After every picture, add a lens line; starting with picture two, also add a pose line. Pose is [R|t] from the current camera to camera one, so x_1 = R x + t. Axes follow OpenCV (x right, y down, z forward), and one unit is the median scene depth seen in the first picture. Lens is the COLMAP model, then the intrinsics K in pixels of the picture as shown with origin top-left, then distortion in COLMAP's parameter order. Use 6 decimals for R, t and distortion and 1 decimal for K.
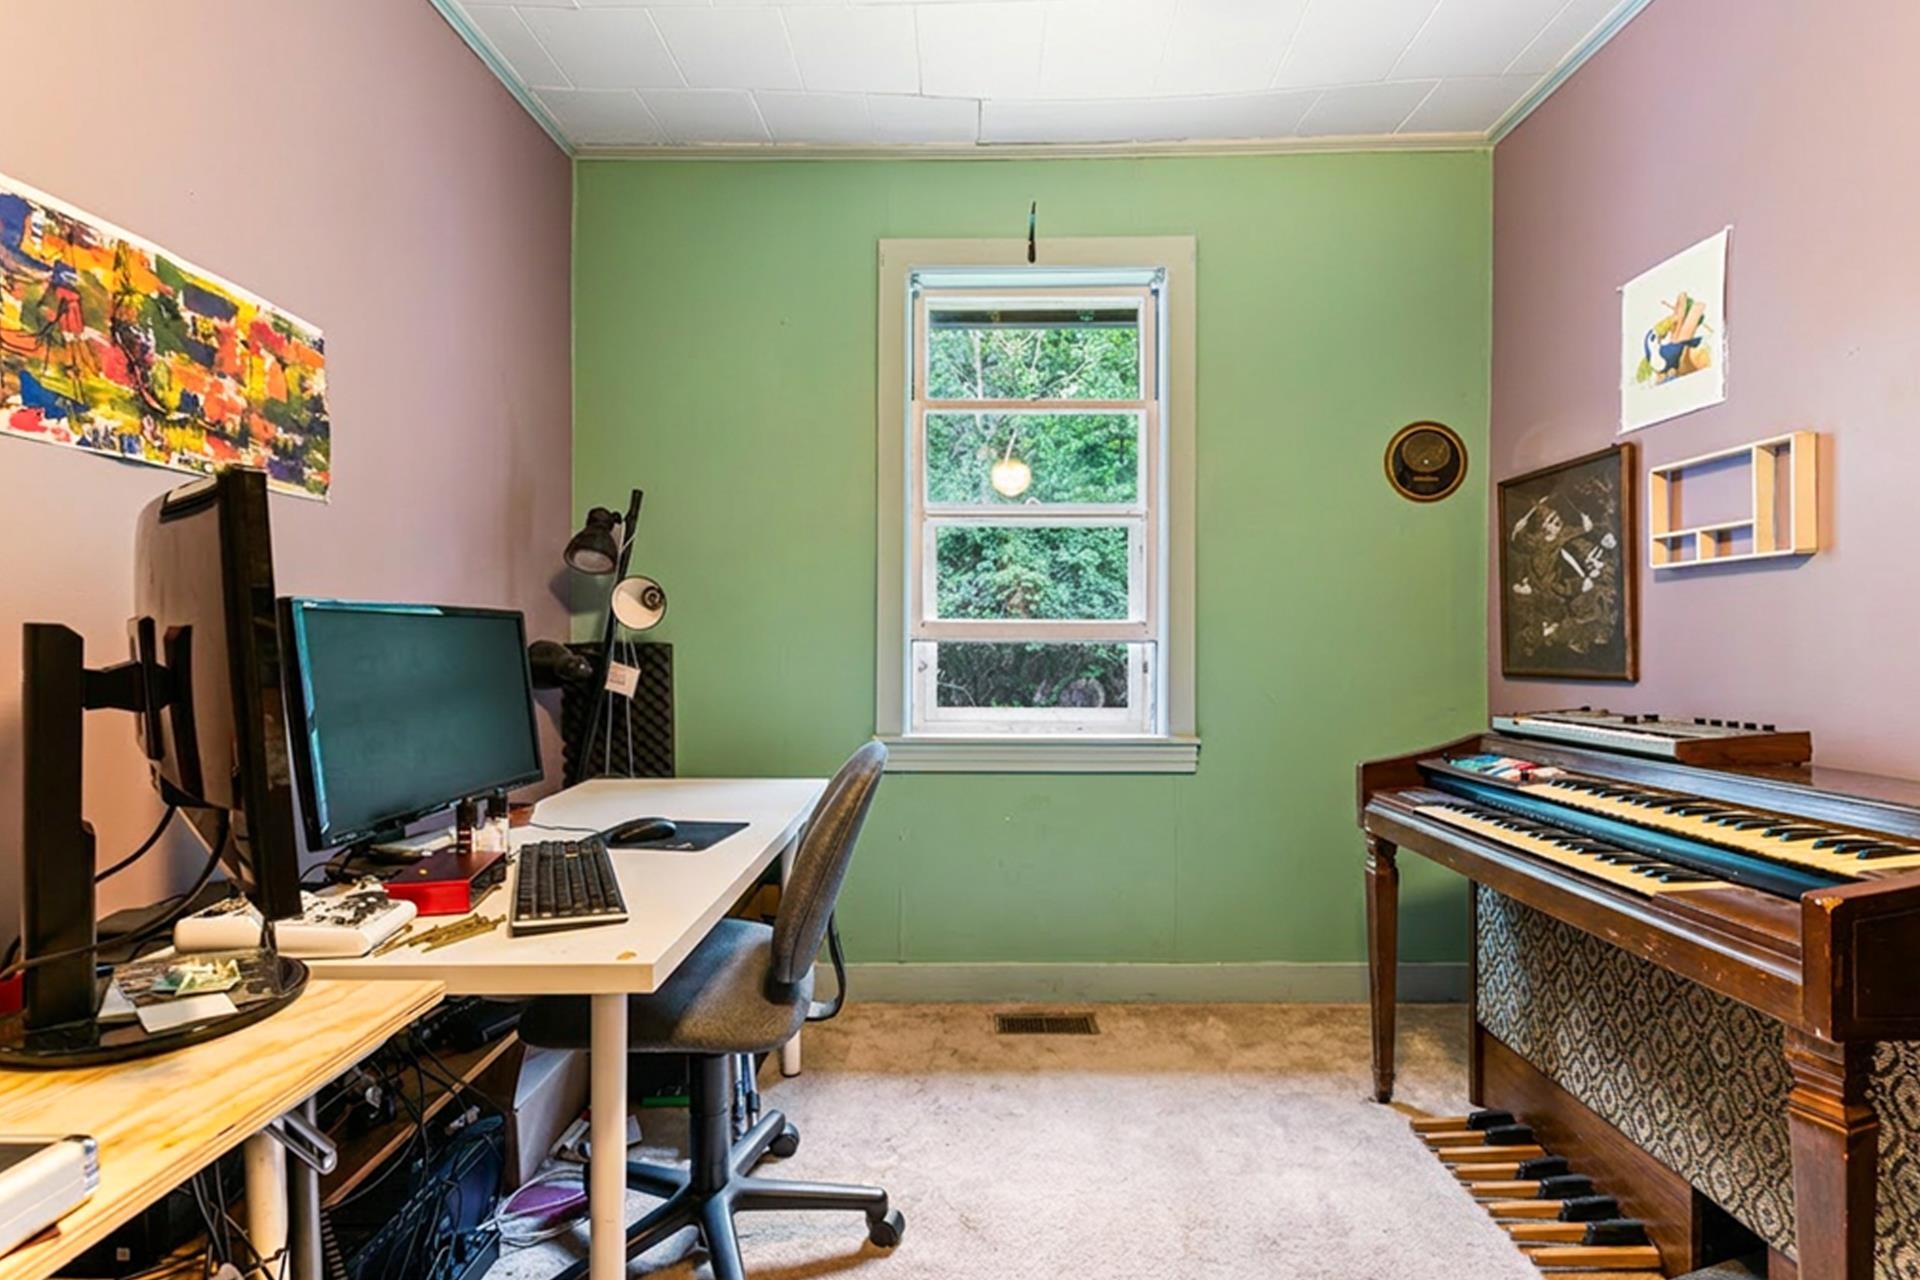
lens RADIAL K [[861.2, 0, 960.0], [0, 861.2, 640.0], [0, 0, 1]] dist [0.042257, -0.023698]
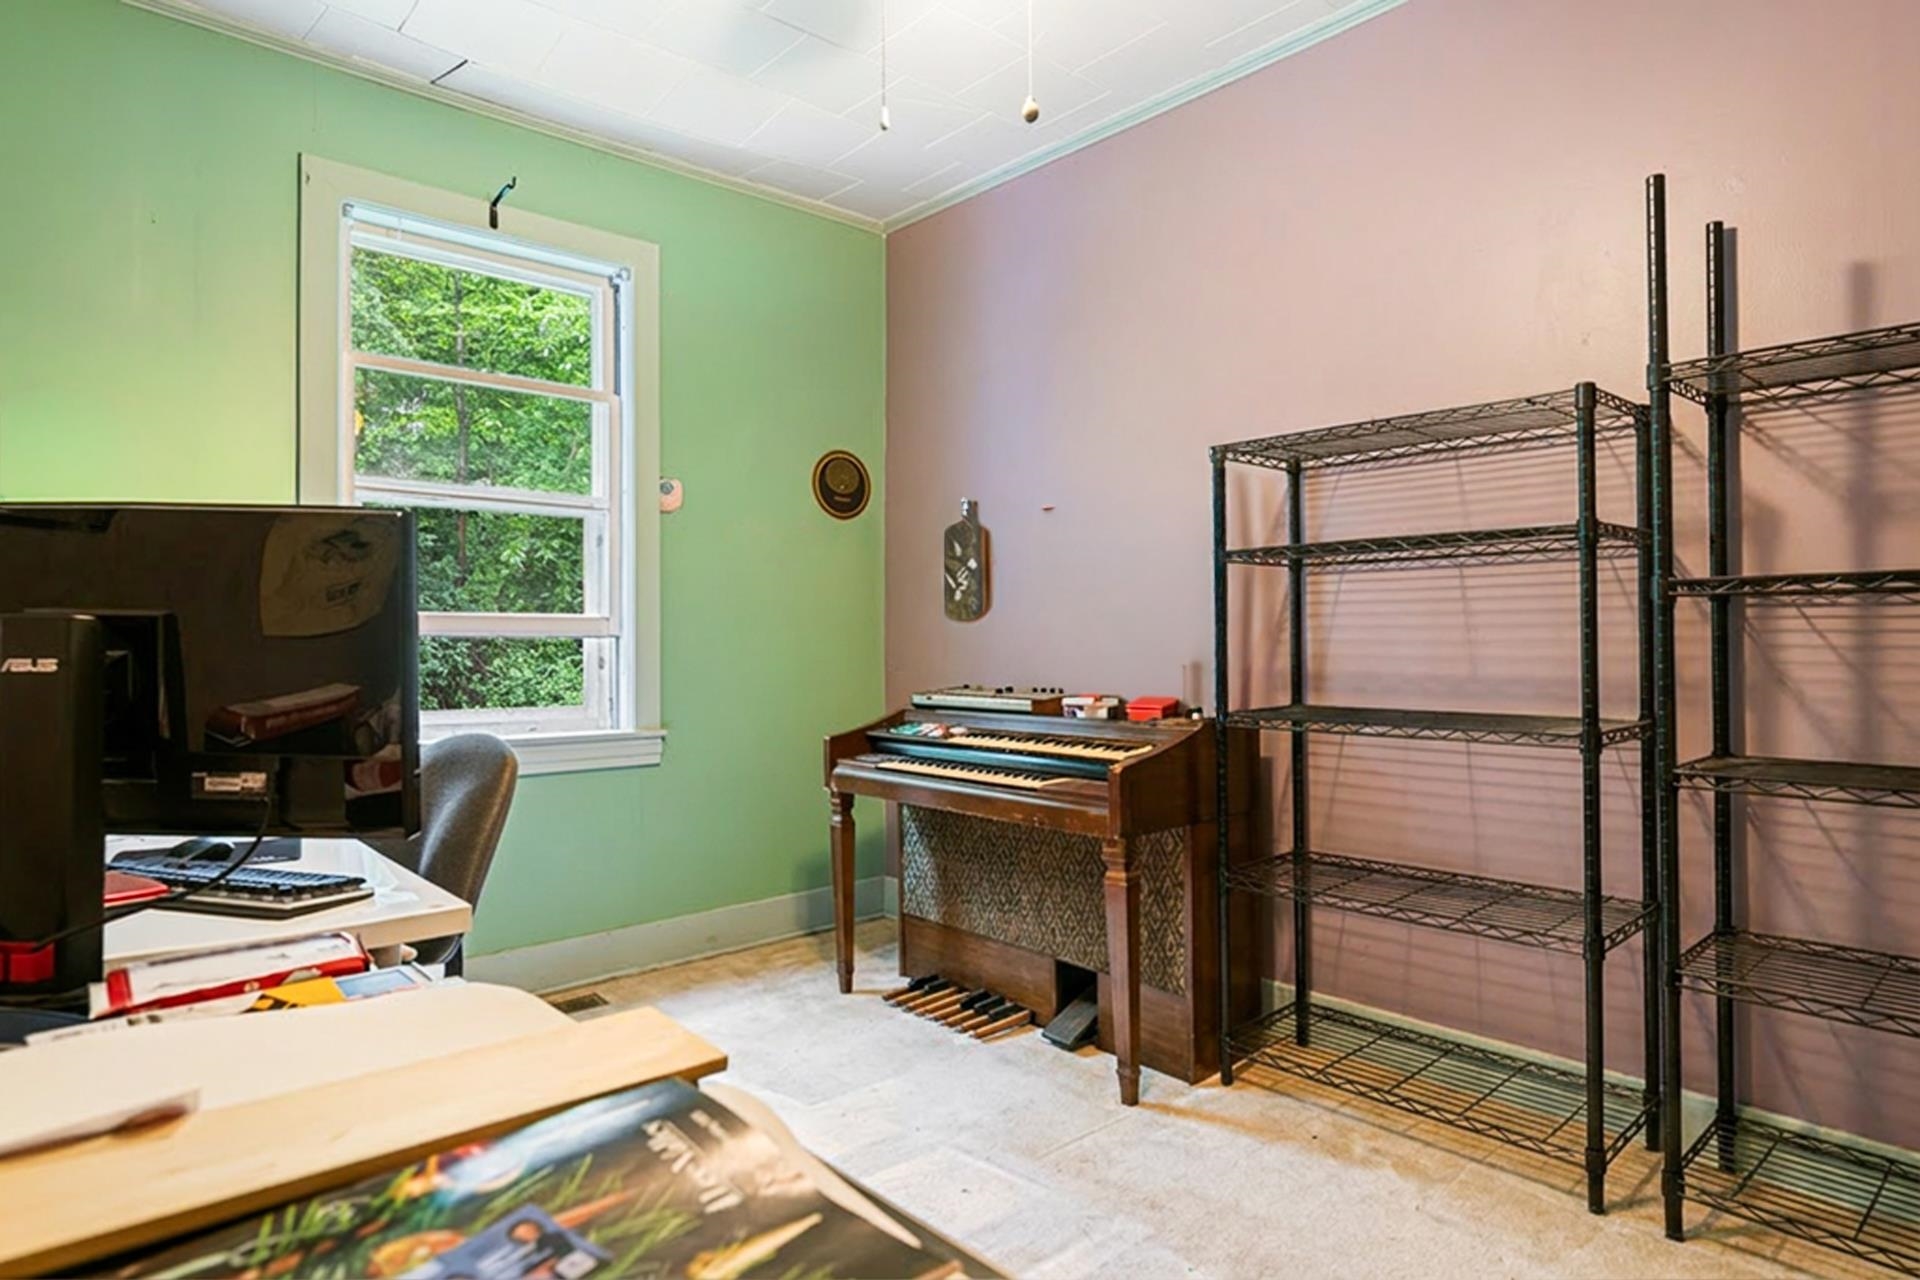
lens RADIAL K [[1096.4, 0, 960.0], [0, 1096.4, 640.0], [0, 0, 1]] dist [-0.000857, 0.000571]
pose [[0.750713, 0.000819, 0.660628, -0.419555], [-0.004121, 0.999986, 0.003443, -0.000405], [-0.660616, -0.005308, 0.750705, -0.283747]]
